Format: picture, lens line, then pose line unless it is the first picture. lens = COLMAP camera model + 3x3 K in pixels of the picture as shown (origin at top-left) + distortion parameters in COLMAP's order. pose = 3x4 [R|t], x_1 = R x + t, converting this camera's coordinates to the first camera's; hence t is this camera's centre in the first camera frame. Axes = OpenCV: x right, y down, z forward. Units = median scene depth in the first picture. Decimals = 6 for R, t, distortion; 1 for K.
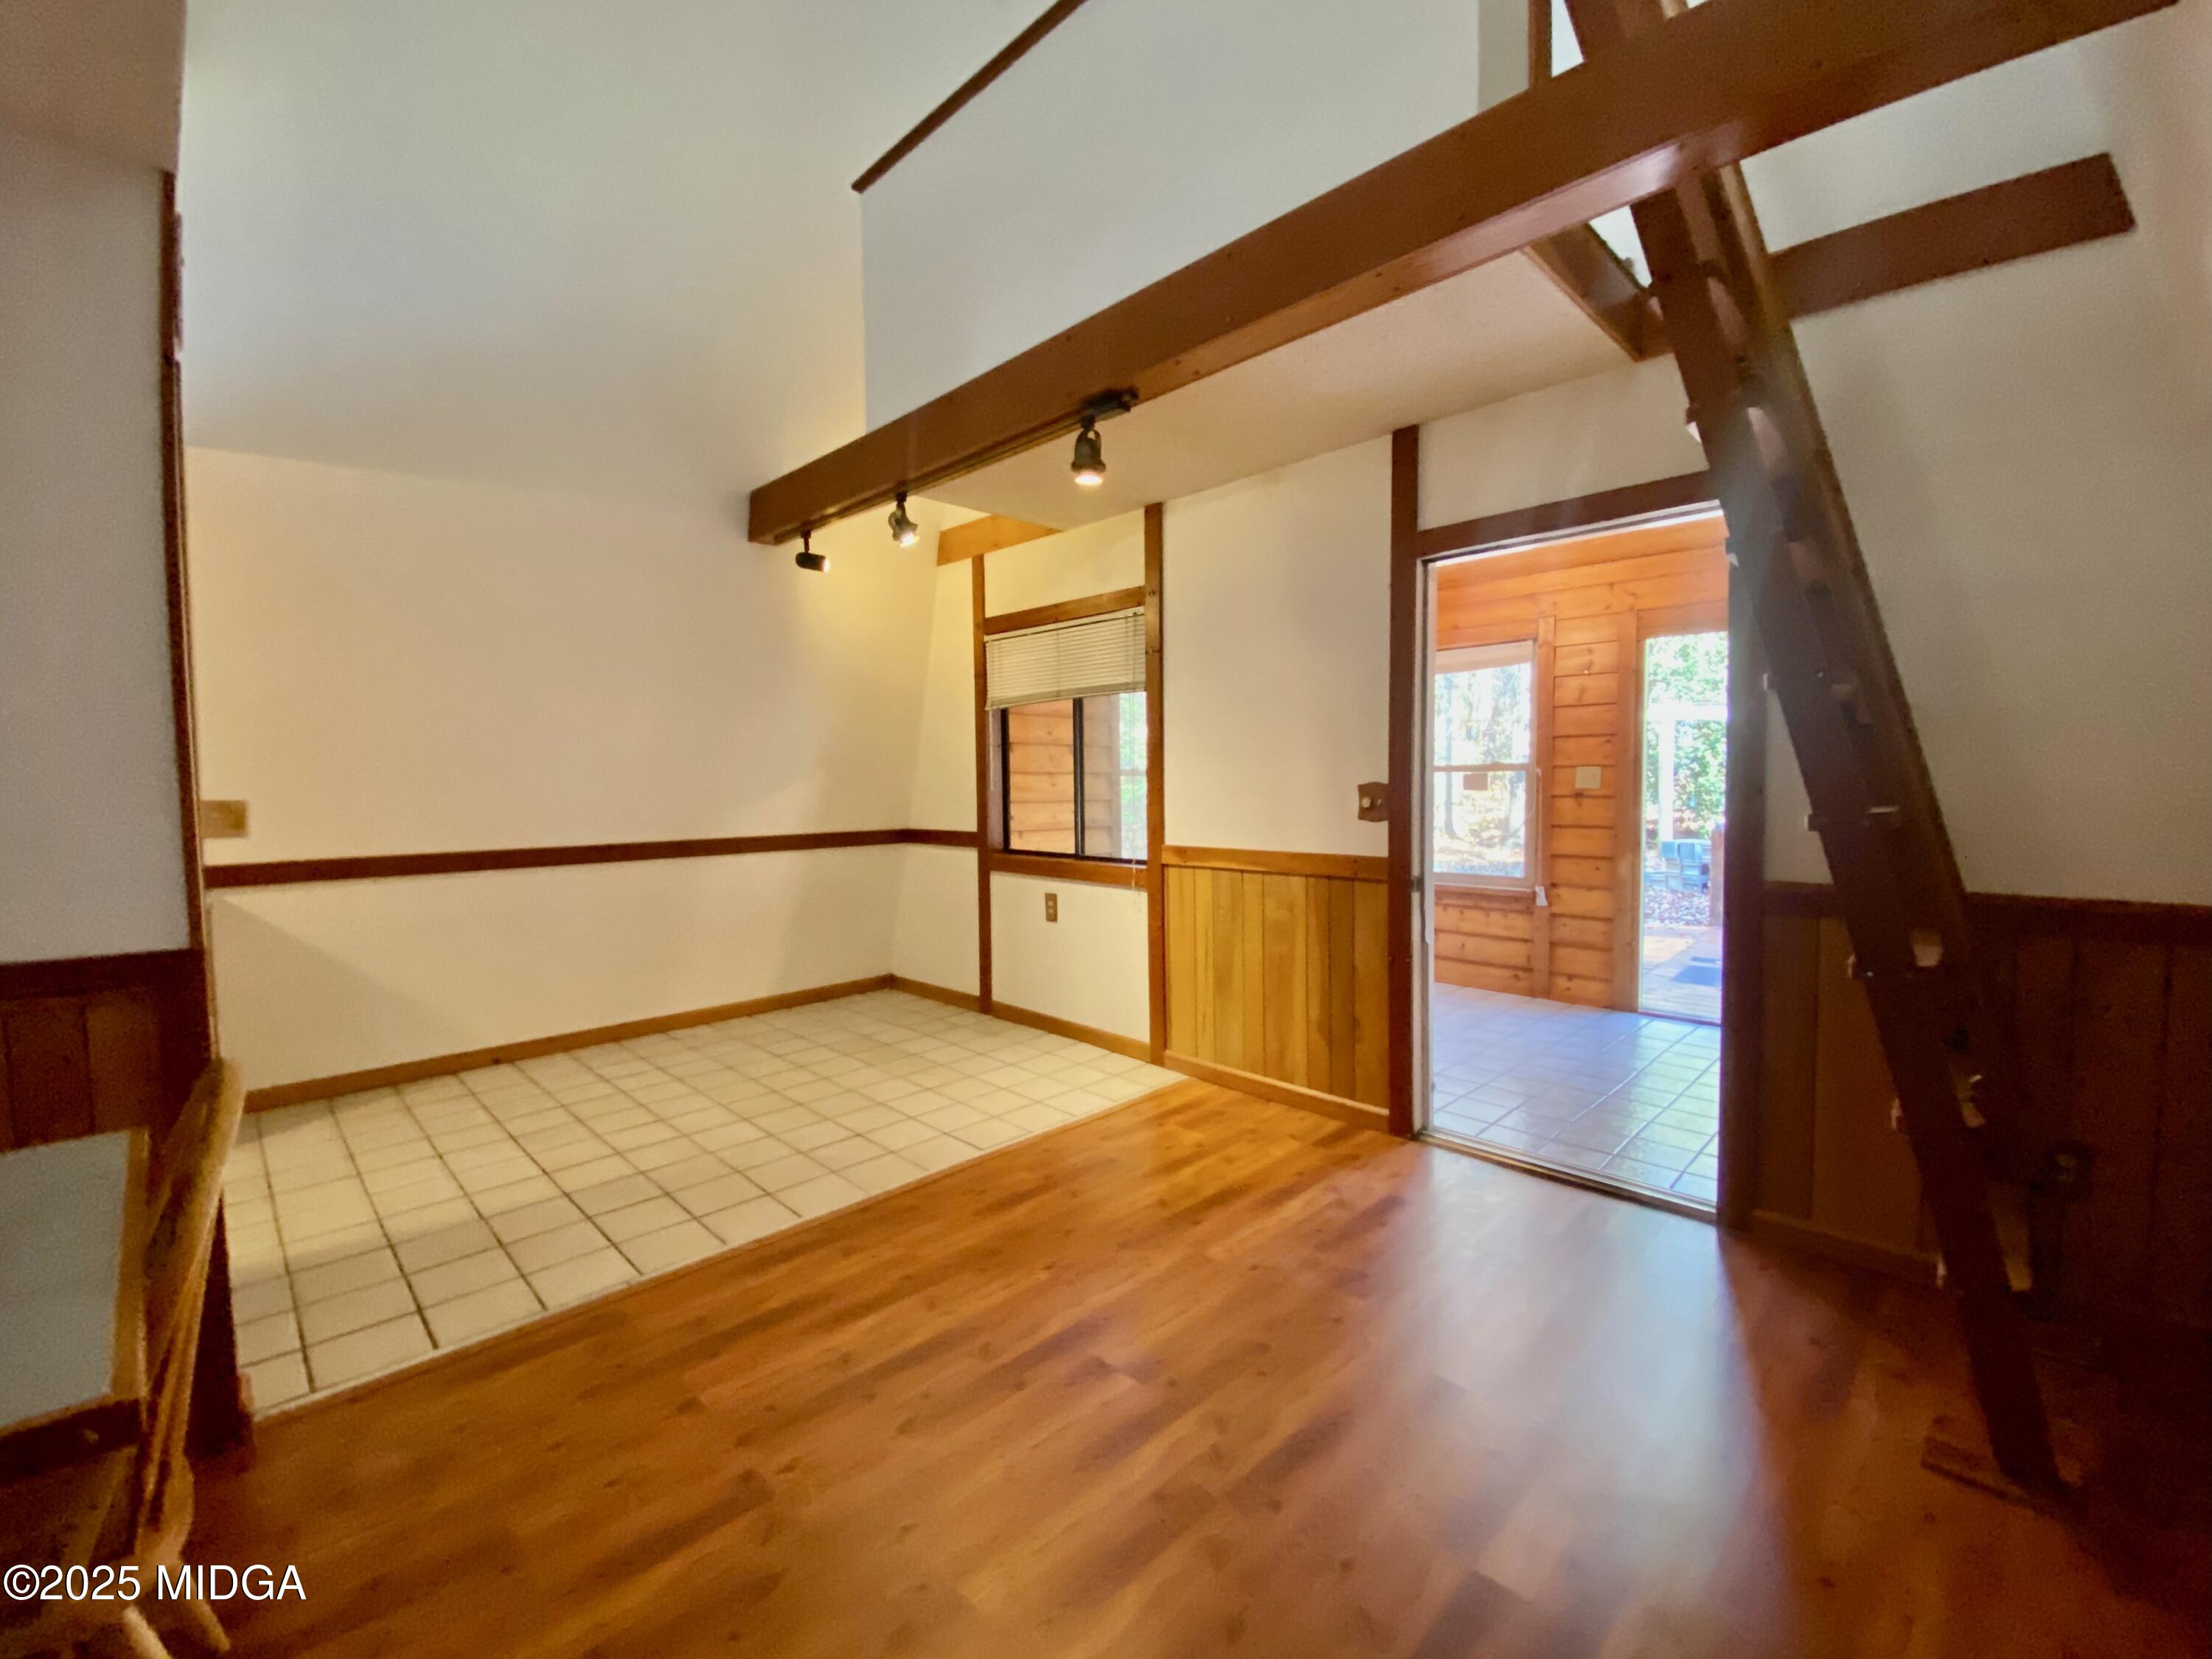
lens RADIAL K [[925.9, 0, 1114.2], [0, 925.9, 825.4], [0, 0, 1]] dist [-0.000889, -0.000589]
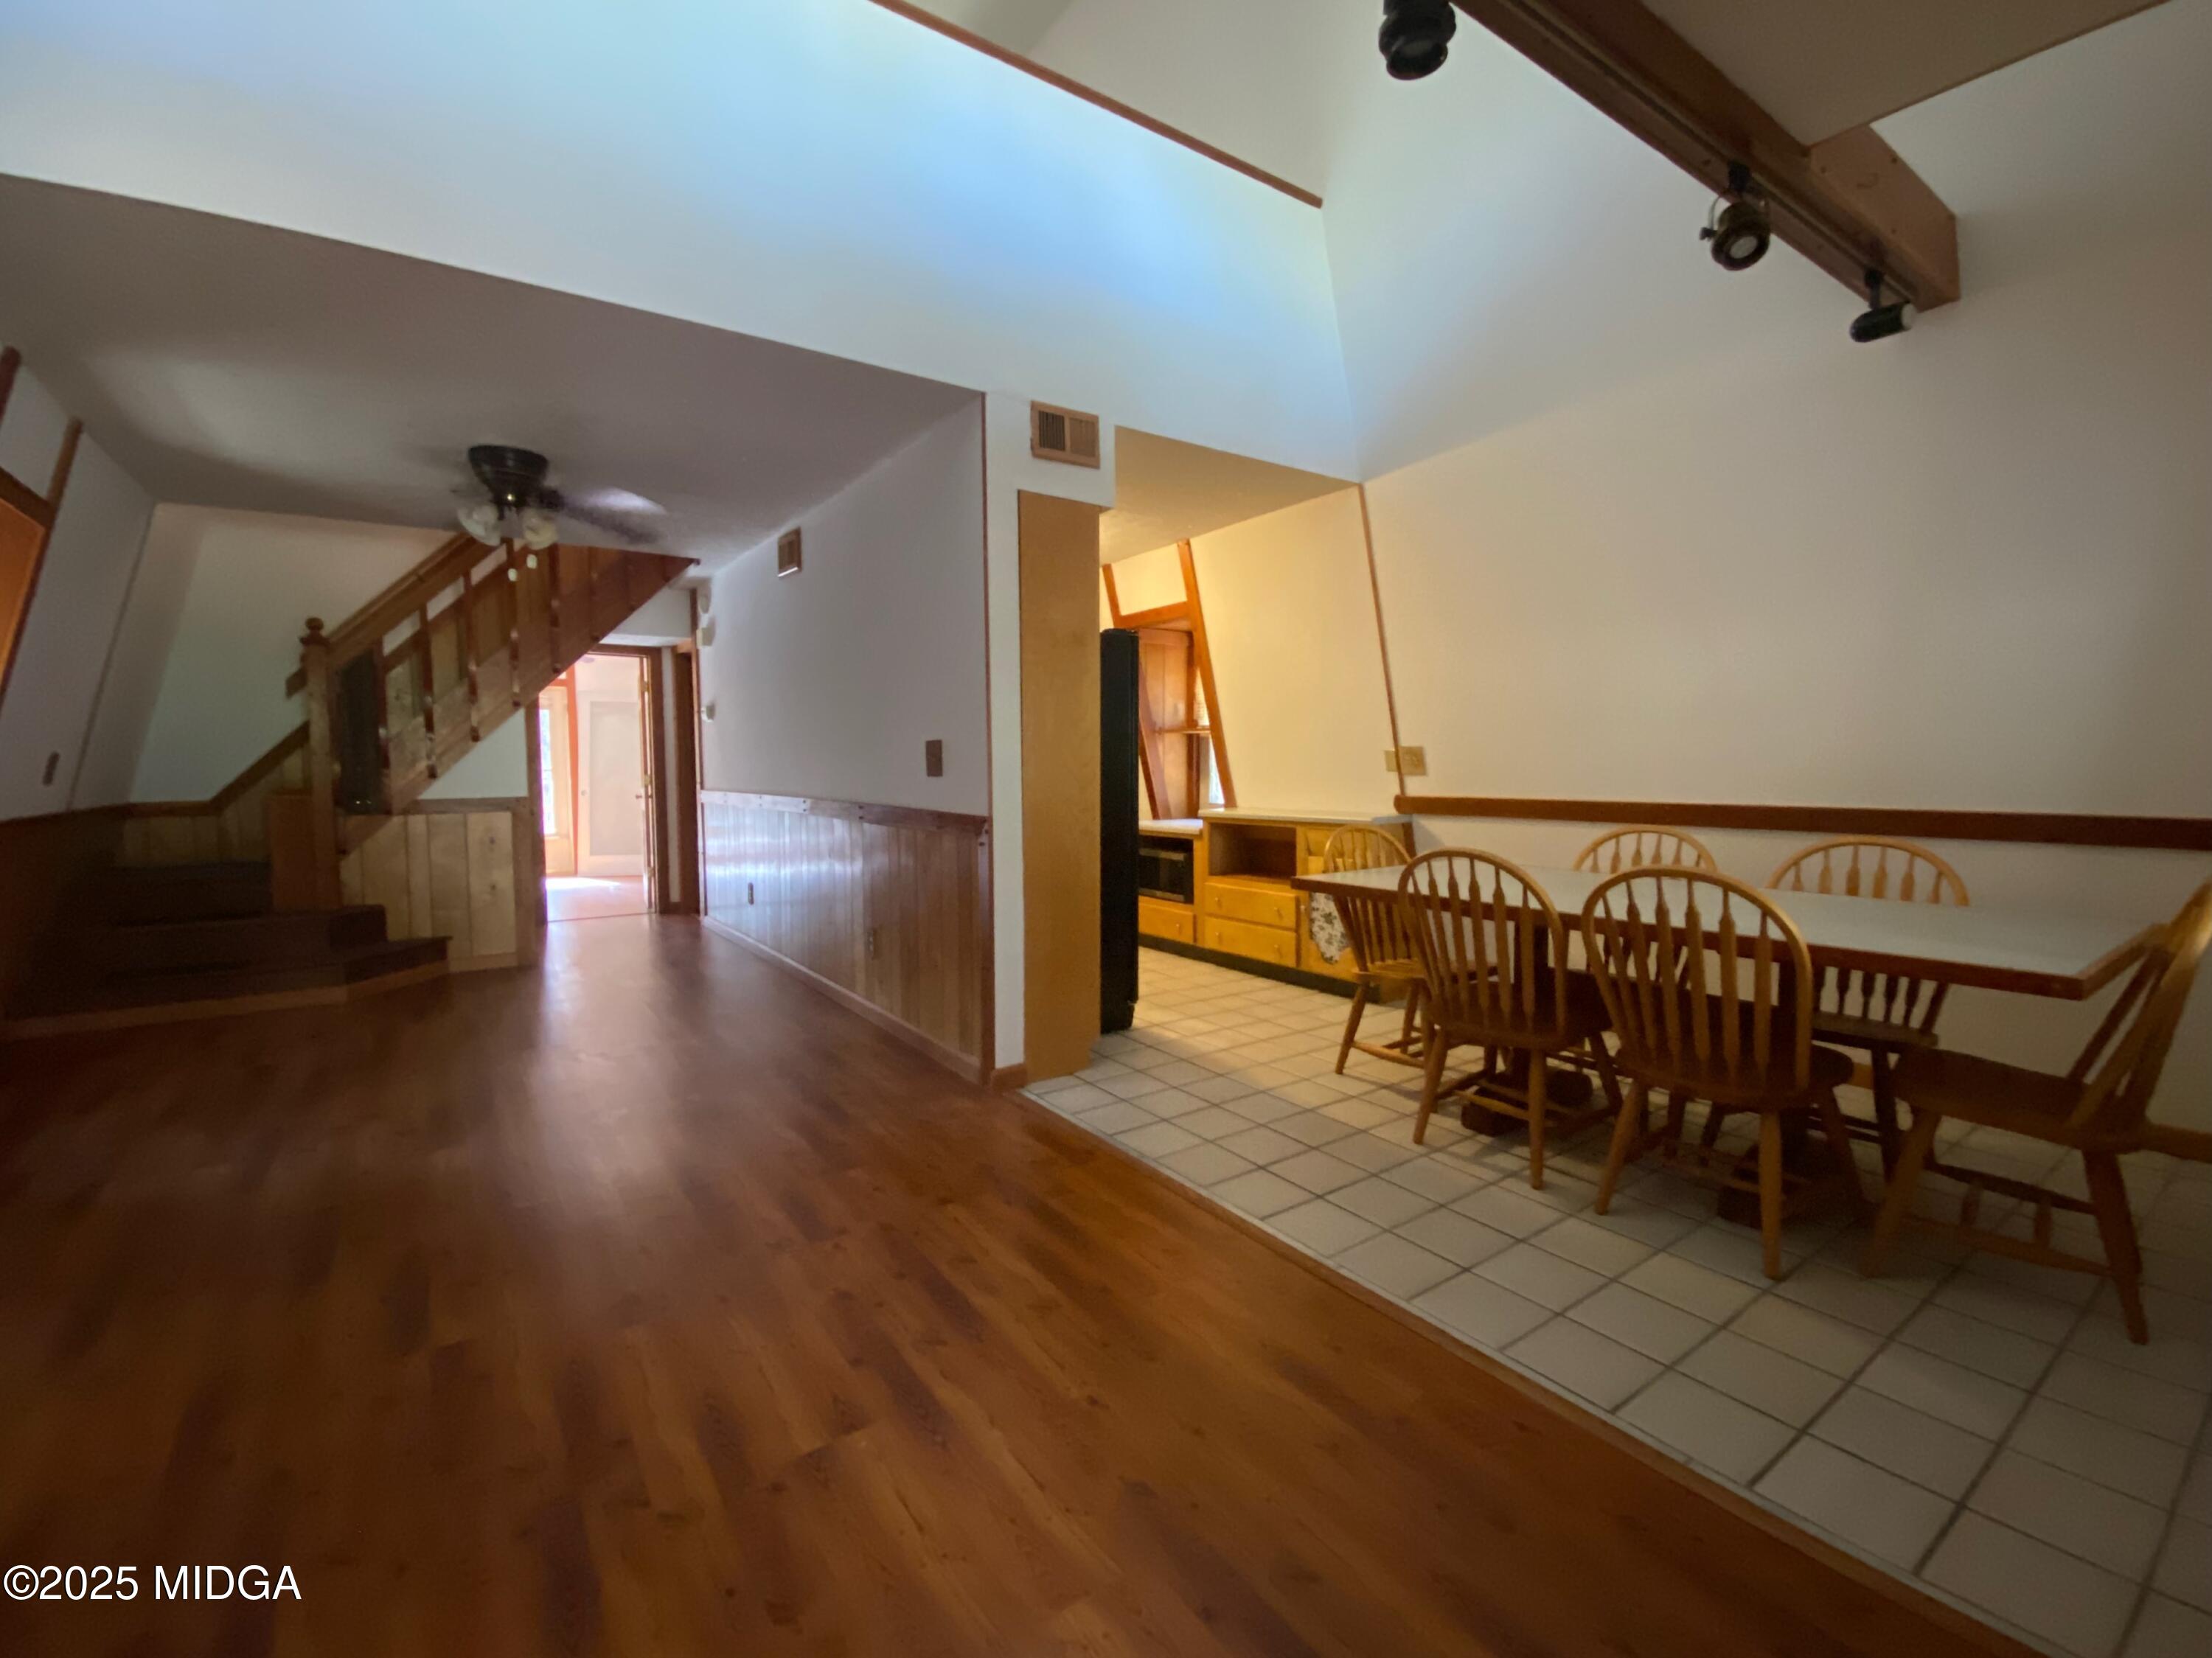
lens RADIAL K [[925.8, 0, 1110.5], [0, 925.8, 830.8], [0, 0, 1]] dist [-0.000889, -0.000589]
pose [[-0.168909, 0.091732, -0.981354, 0.697983], [-0.024185, 0.994974, 0.097168, -0.041057], [0.985335, 0.040147, -0.165842, 1.305937]]
